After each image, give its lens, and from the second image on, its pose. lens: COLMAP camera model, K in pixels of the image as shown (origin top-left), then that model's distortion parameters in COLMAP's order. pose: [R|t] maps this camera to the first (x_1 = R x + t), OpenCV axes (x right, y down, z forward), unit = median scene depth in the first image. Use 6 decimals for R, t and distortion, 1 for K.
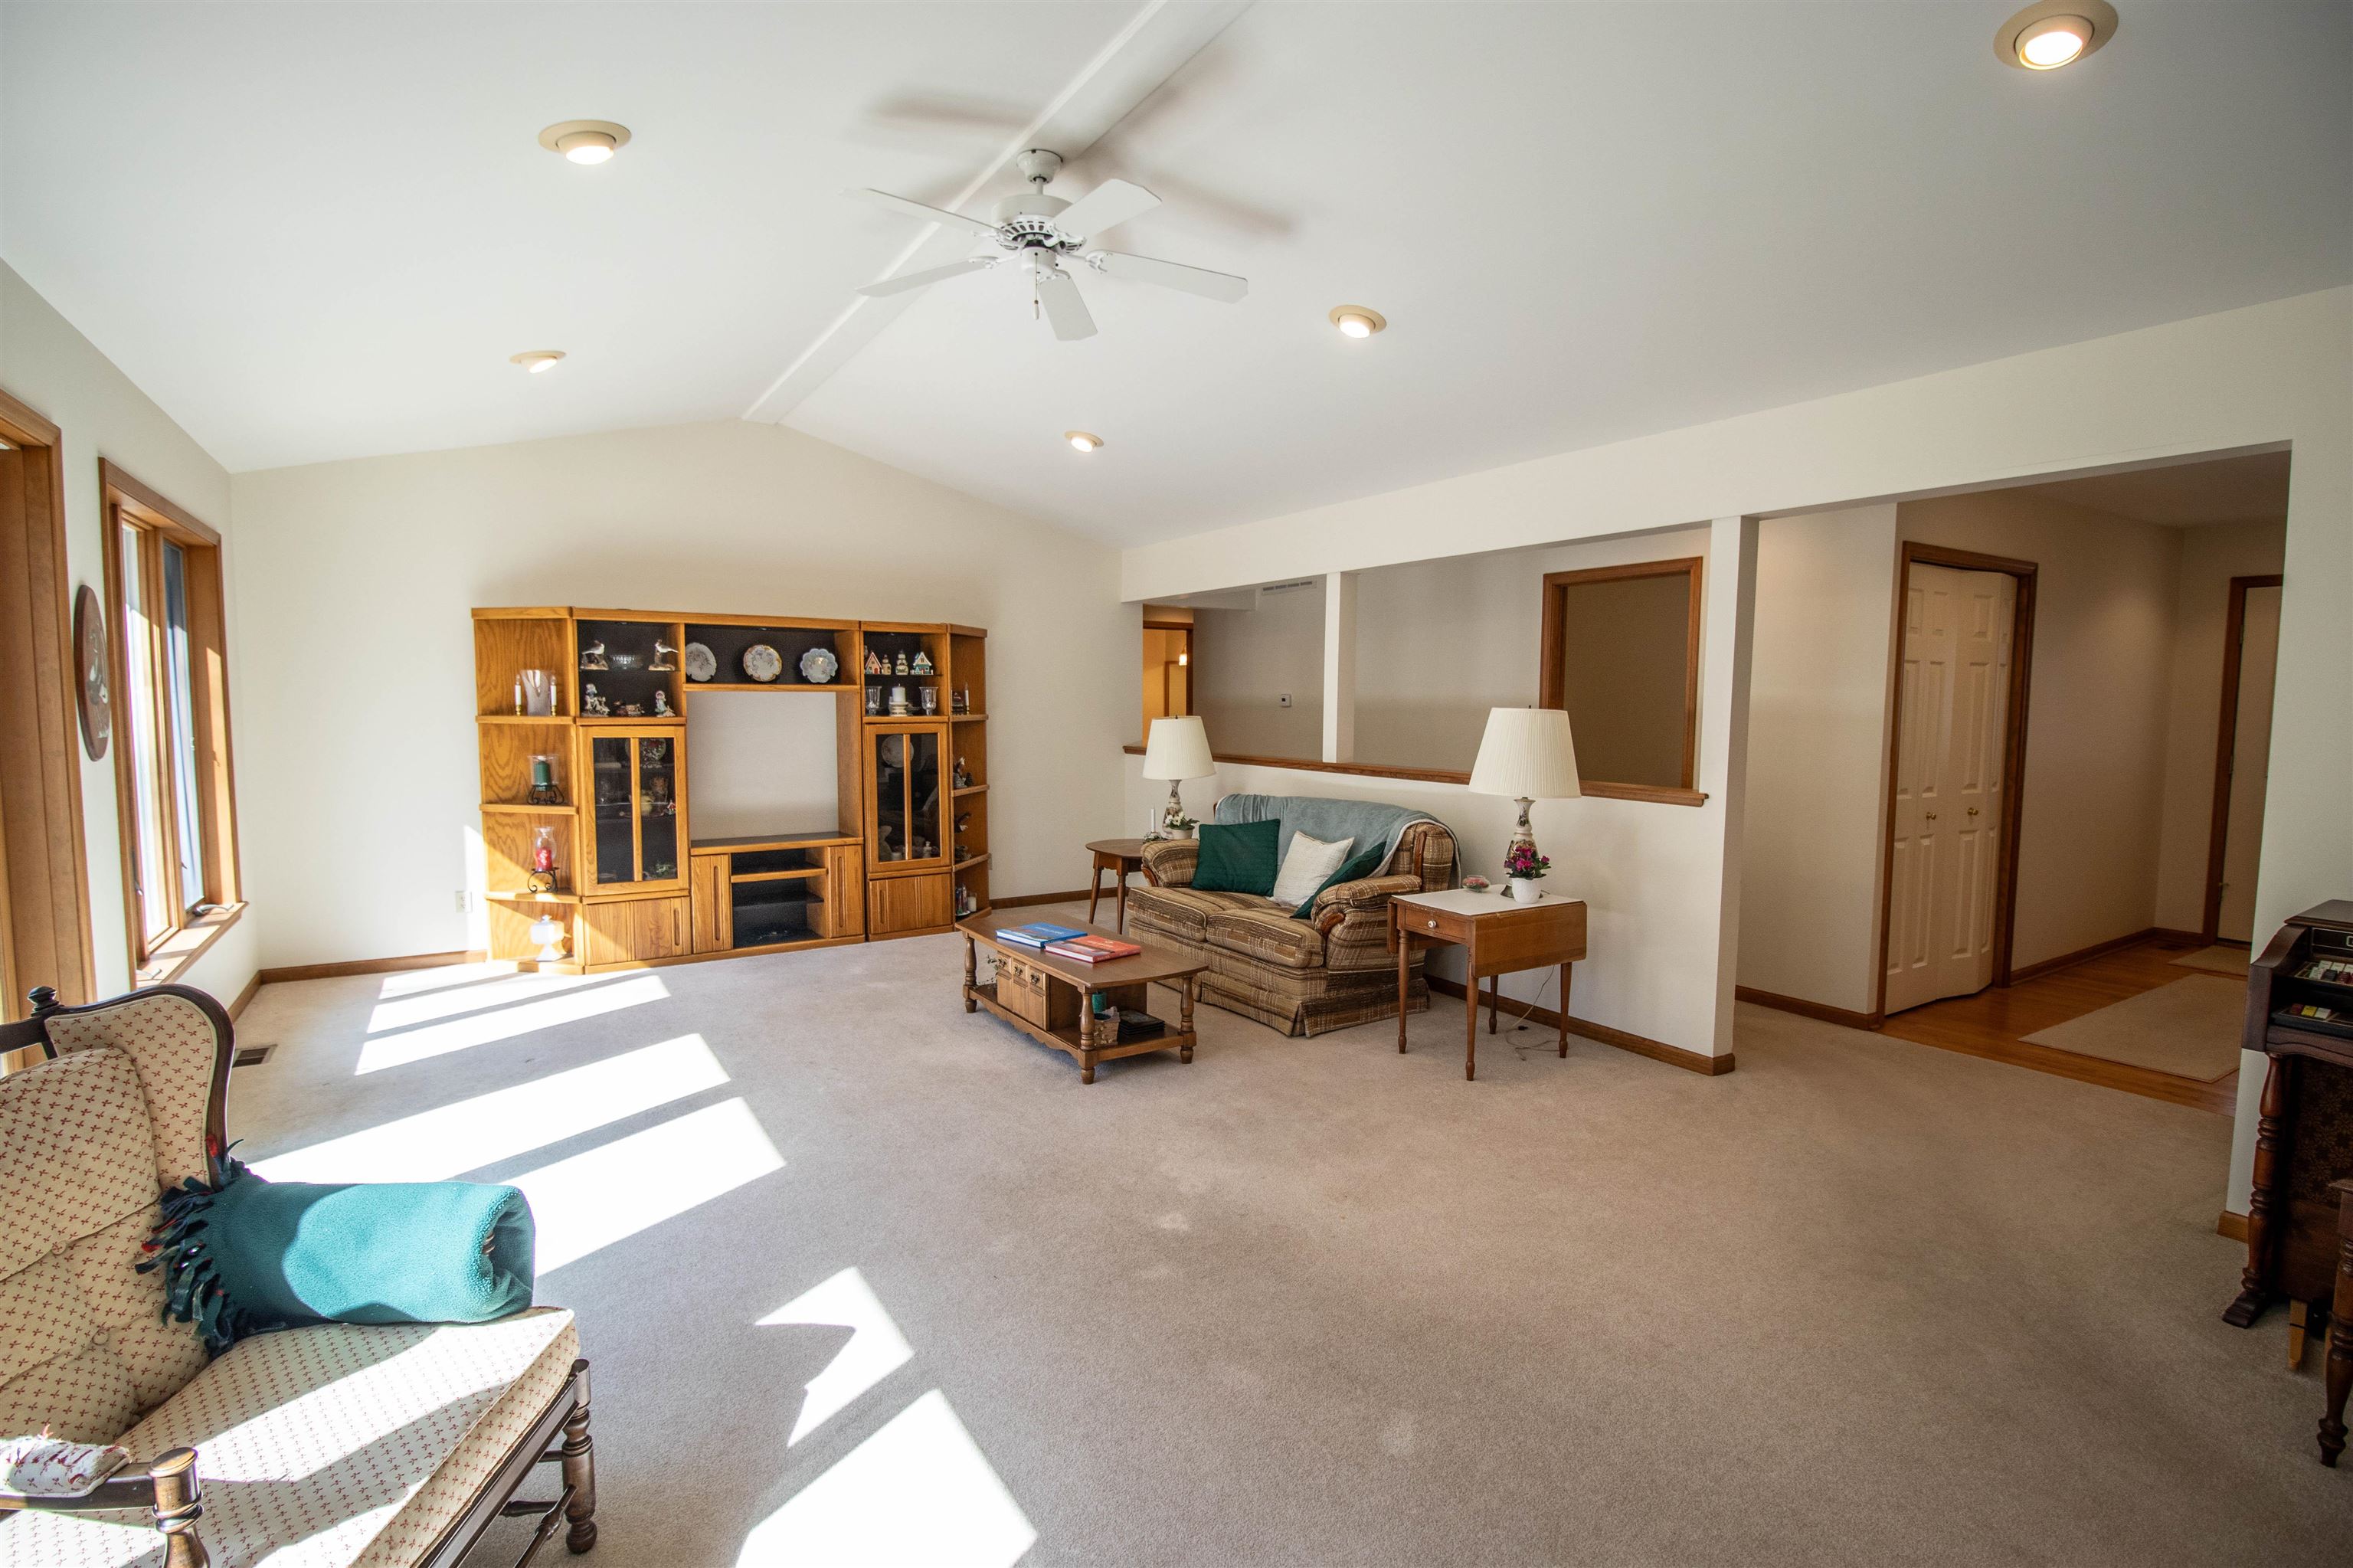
lens RADIAL K [[1107.9, 0, 1170.3], [0, 1107.9, 798.8], [0, 0, 1]] dist [0.001733, -0.013891]
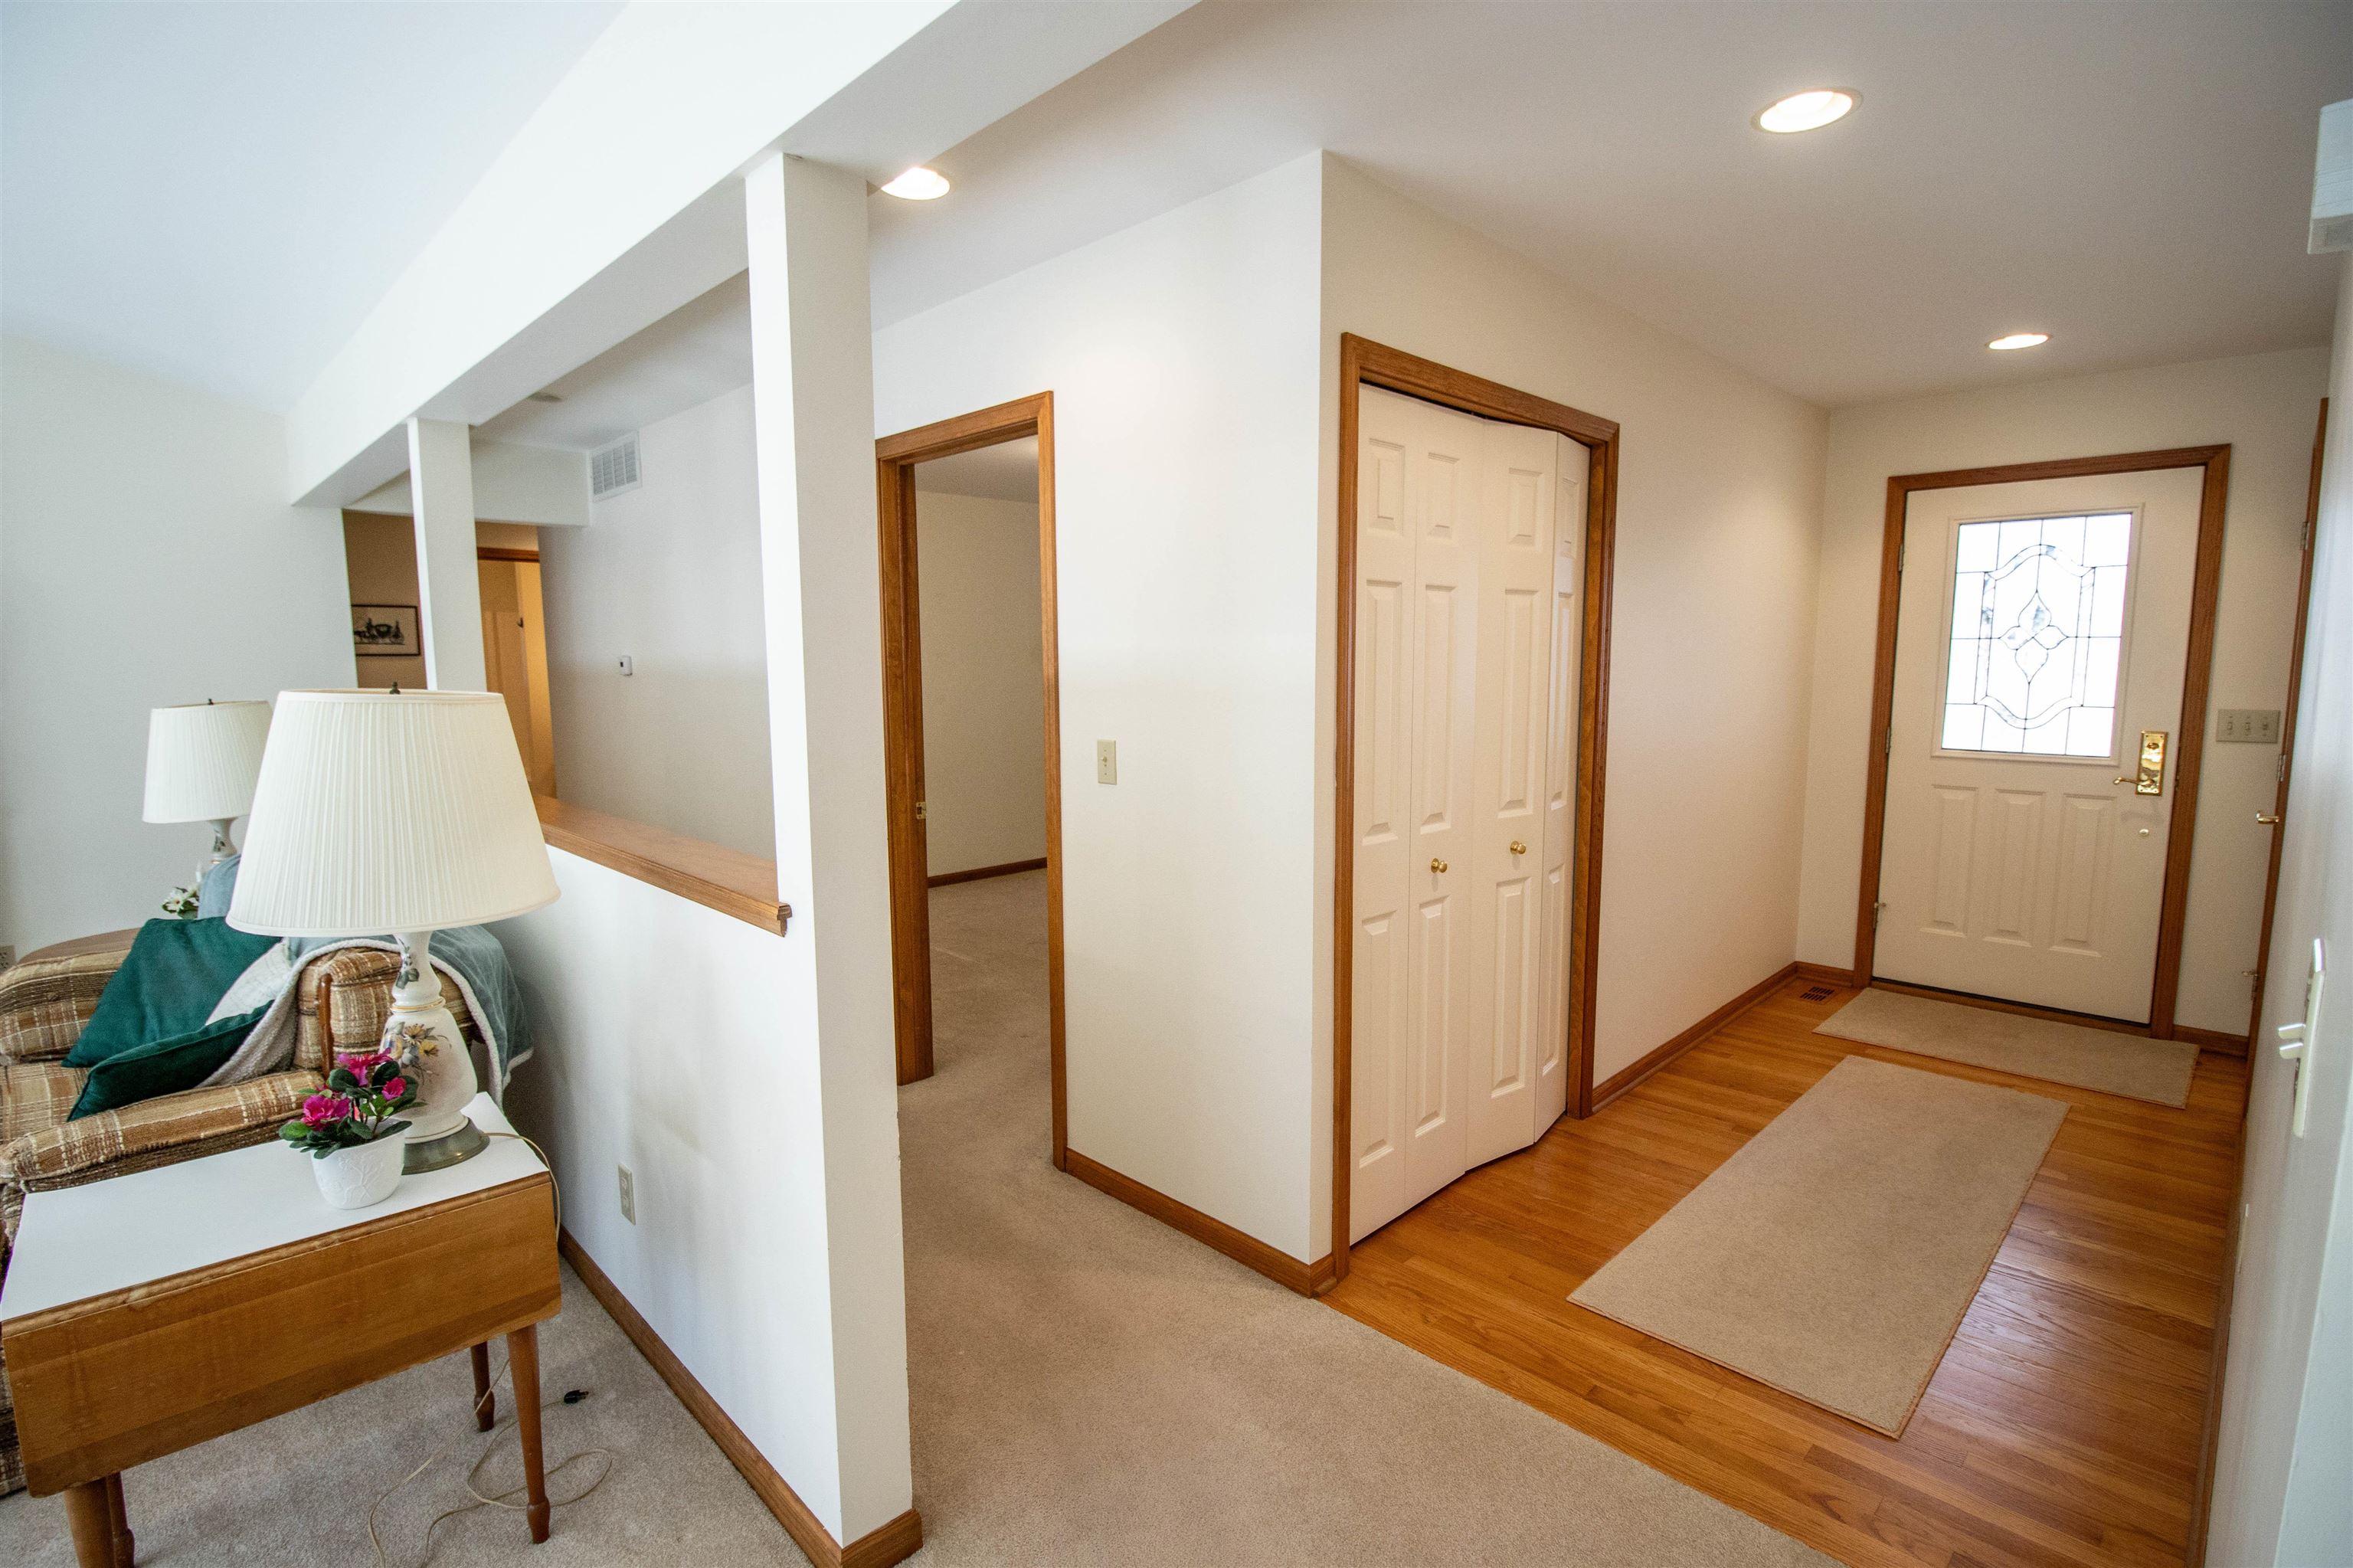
lens RADIAL K [[1107.9, 0, 1170.3], [0, 1107.9, 798.8], [0, 0, 1]] dist [0.001733, -0.013891]
pose [[0.976875, -0.036316, 0.210703, 0.415314], [0.028773, 0.998834, 0.038756, -0.041081], [-0.211865, -0.031798, 0.976782, 0.458590]]
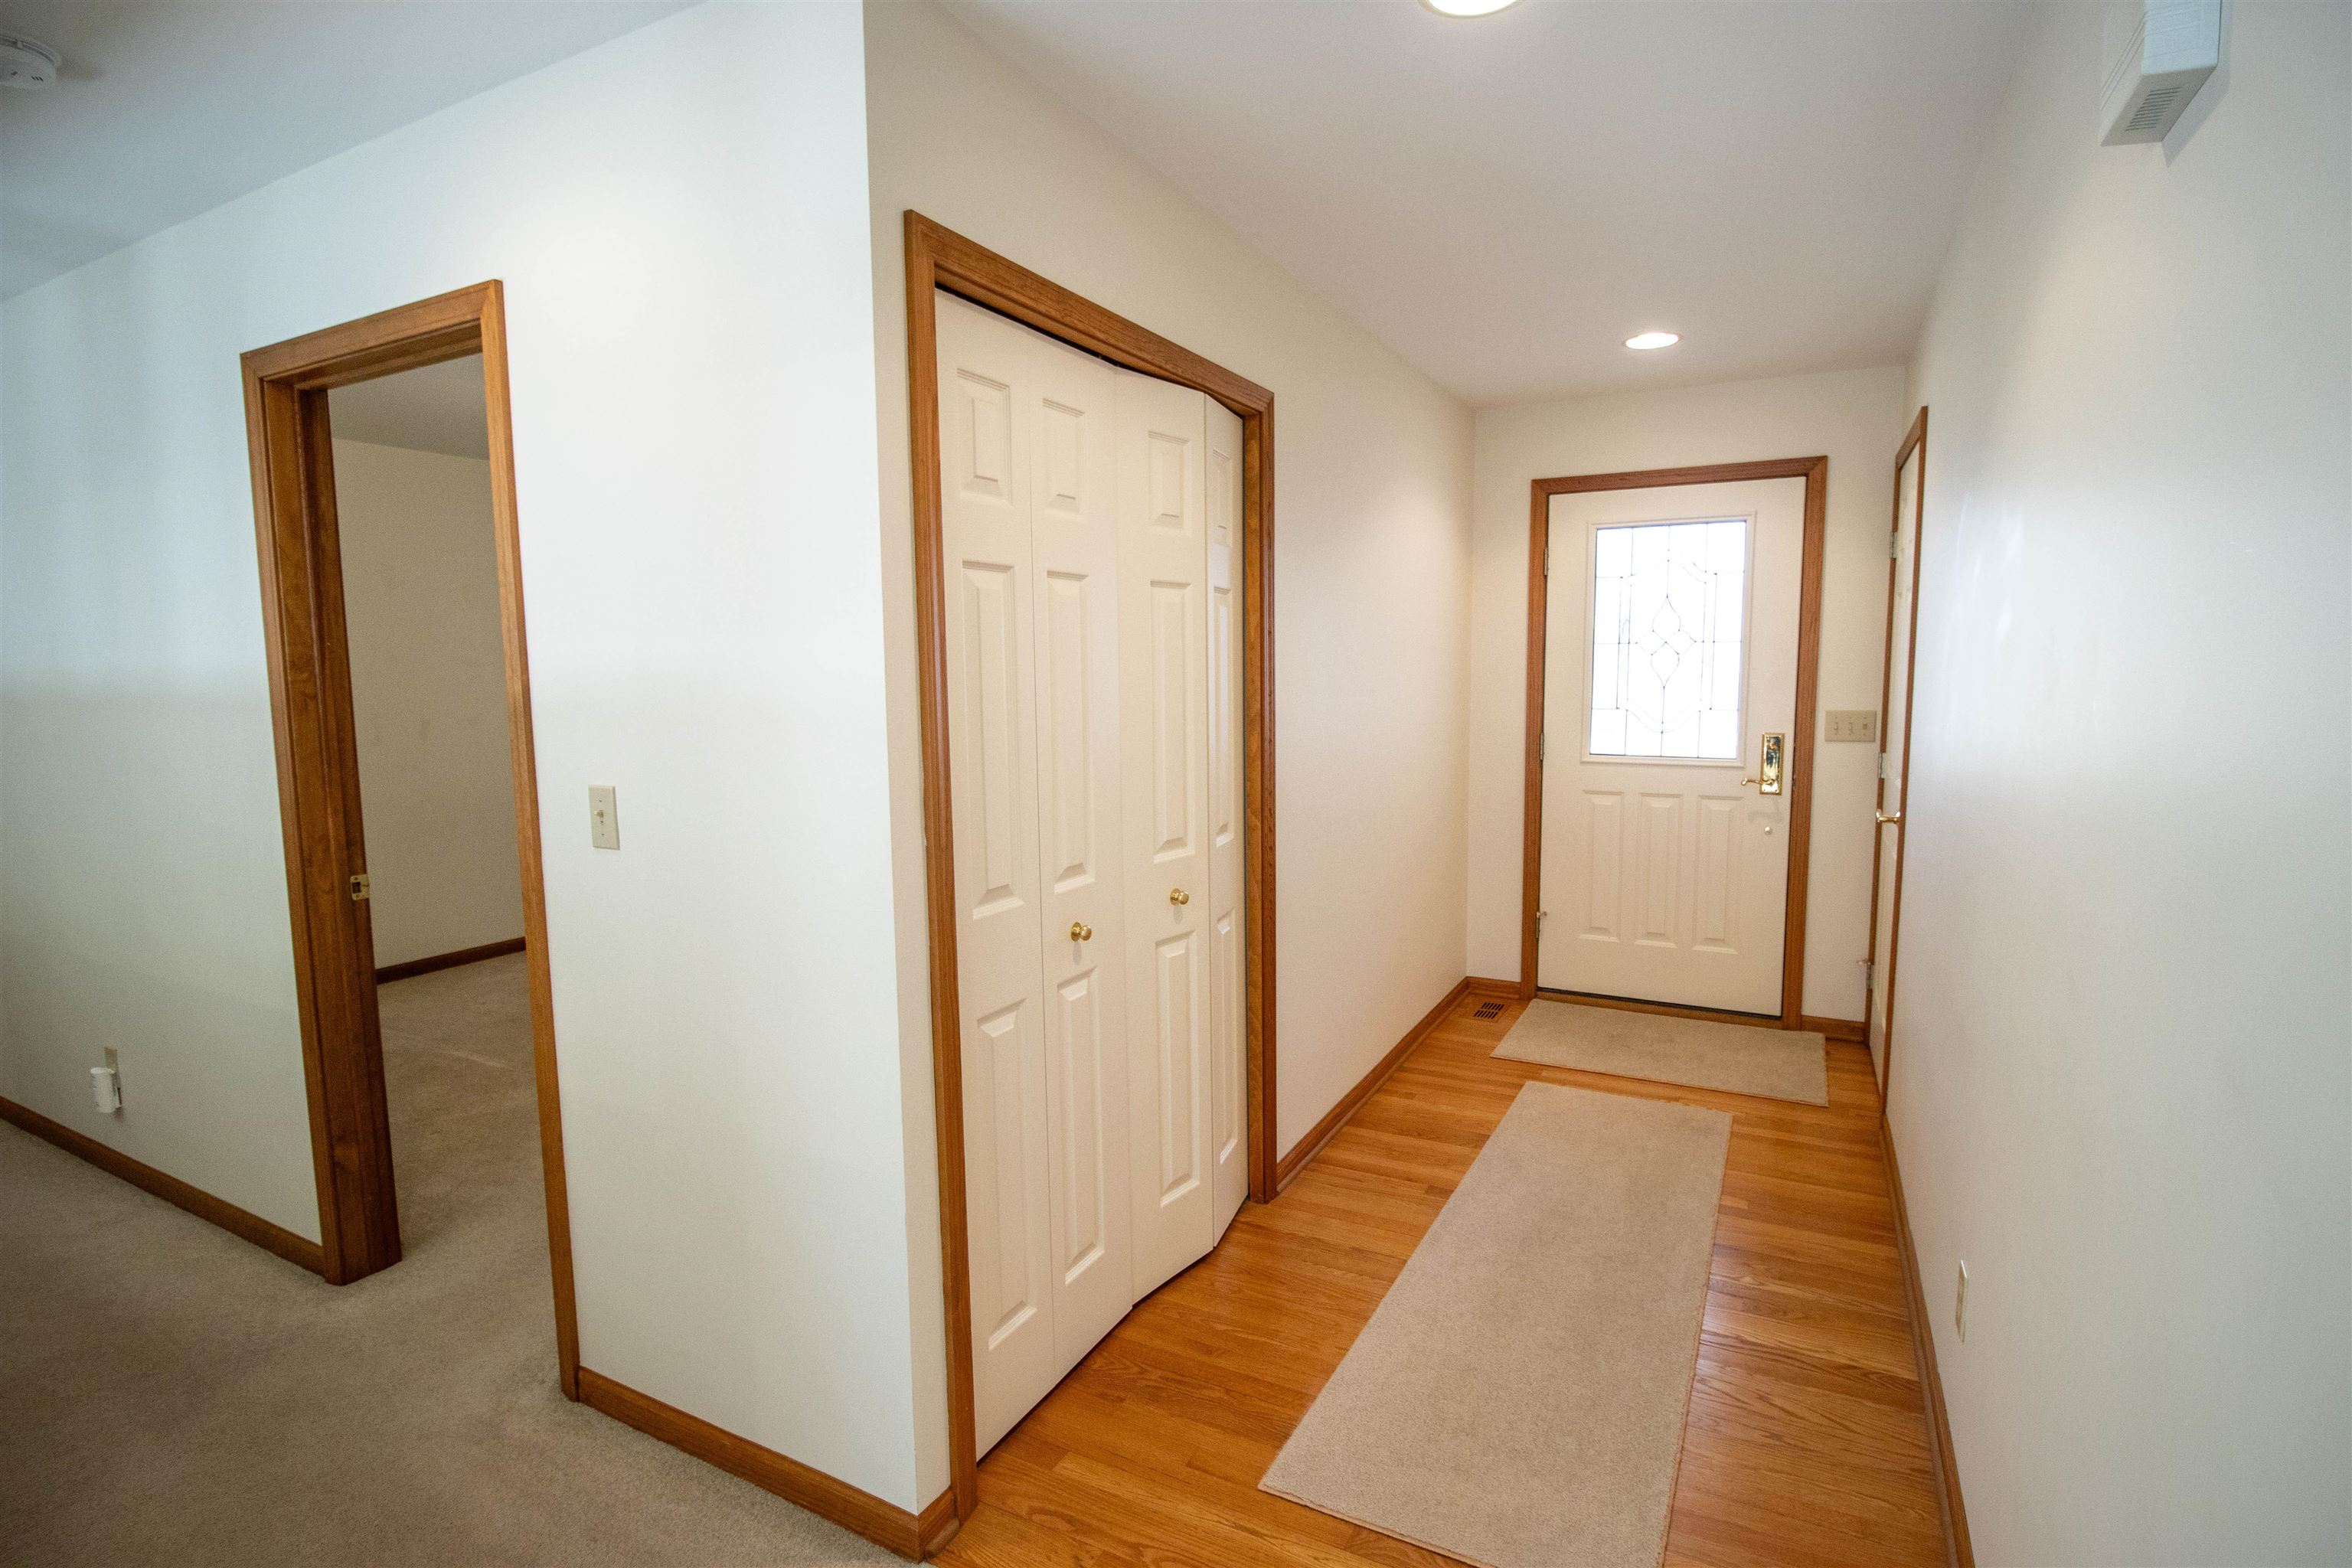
lens RADIAL K [[1122.3, 0, 1176.0], [0, 1122.3, 784.0], [0, 0, 1]] dist [-0.001531, 0.000045]
pose [[0.875291, -0.064088, 0.479331, 0.484698], [0.056635, 0.997944, 0.030009, -0.050294], [-0.480269, 0.000880, 0.877121, 0.563008]]
